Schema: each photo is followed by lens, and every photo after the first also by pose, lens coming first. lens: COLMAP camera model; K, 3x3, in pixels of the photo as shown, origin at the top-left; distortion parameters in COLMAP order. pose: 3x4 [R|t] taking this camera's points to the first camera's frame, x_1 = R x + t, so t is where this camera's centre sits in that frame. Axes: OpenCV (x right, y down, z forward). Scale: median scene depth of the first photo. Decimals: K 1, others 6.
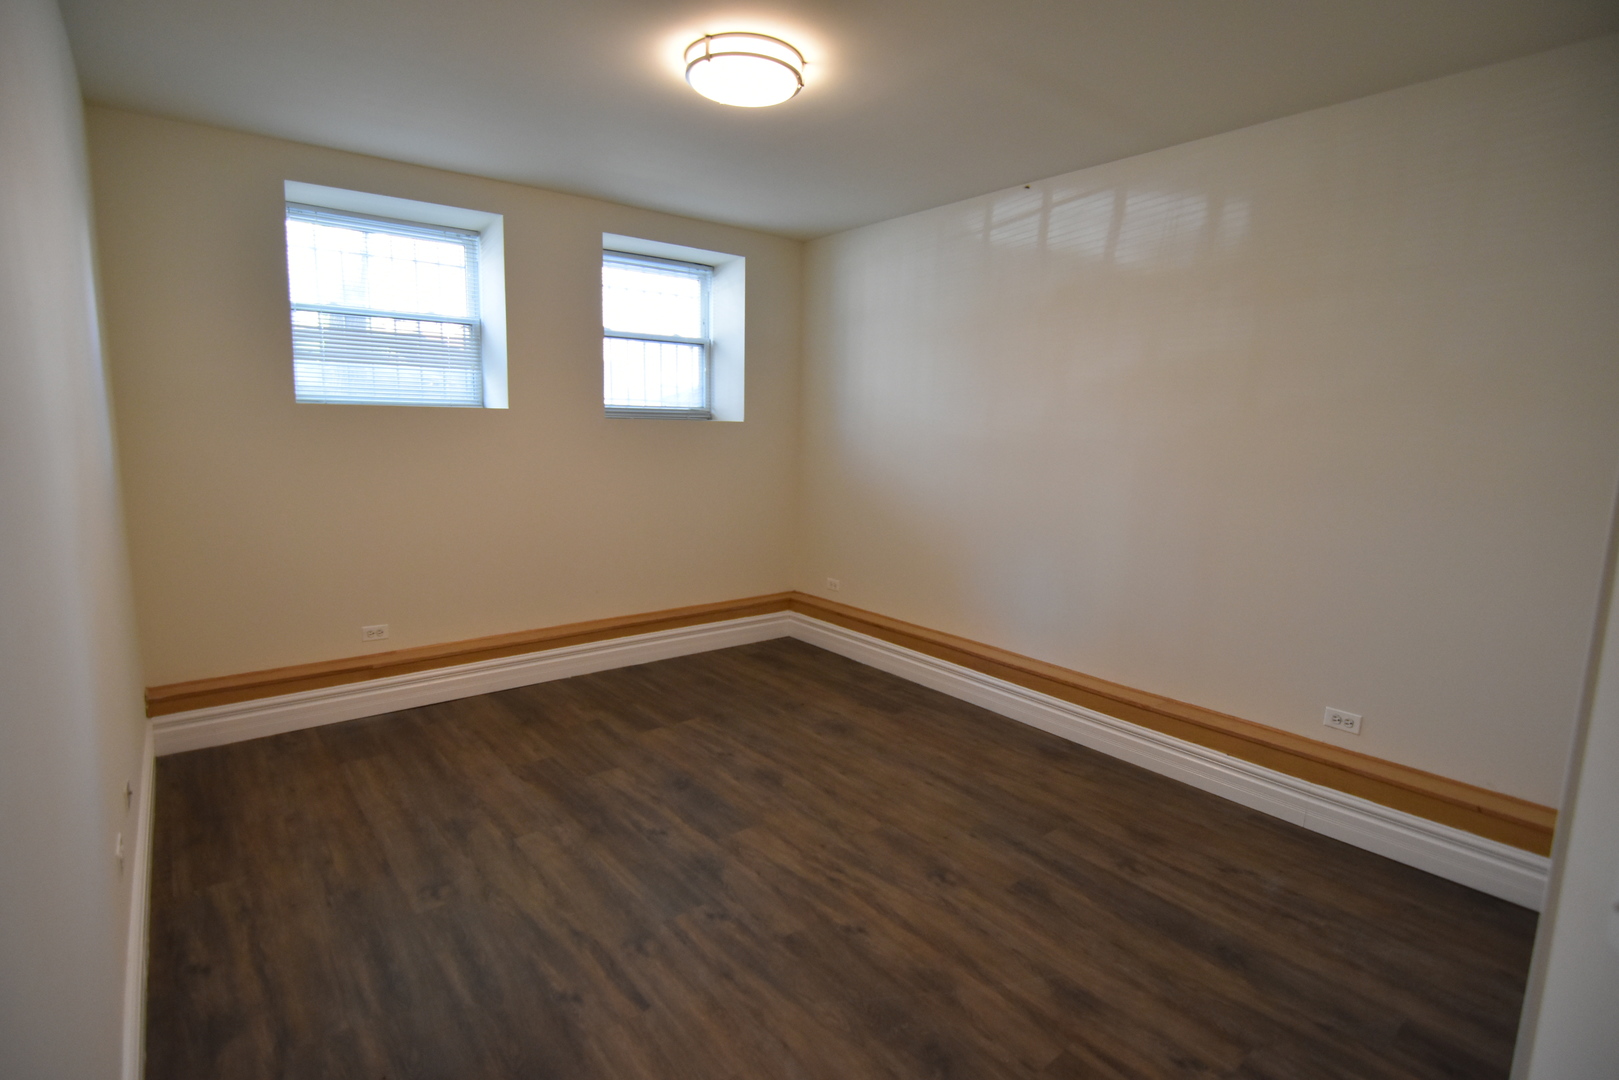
lens RADIAL K [[784.4, 0, 802.0], [0, 784.4, 544.1], [0, 0, 1]] dist [-0.031327, 0.009464]
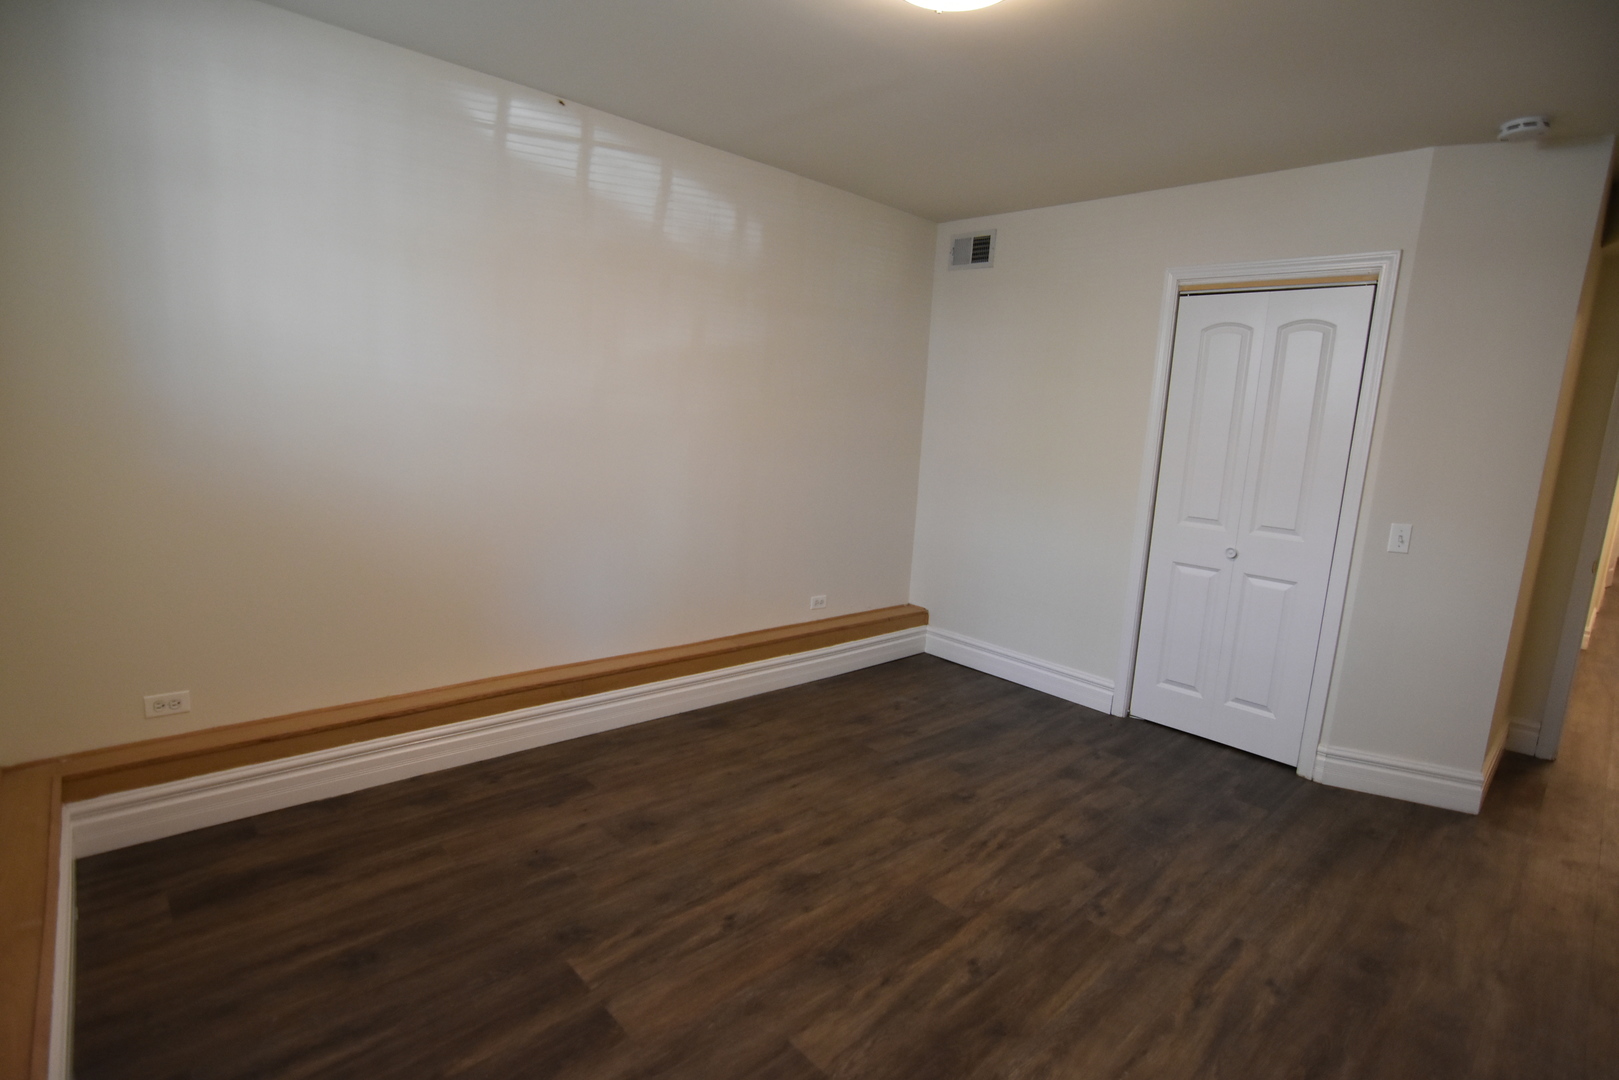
lens RADIAL K [[784.4, 0, 802.0], [0, 784.4, 544.1], [0, 0, 1]] dist [-0.031327, 0.009464]
pose [[-0.064185, -0.189222, 0.979834, -0.798027], [0.091177, 0.976640, 0.194577, -0.189330], [-0.993764, 0.101827, -0.045433, 1.099804]]
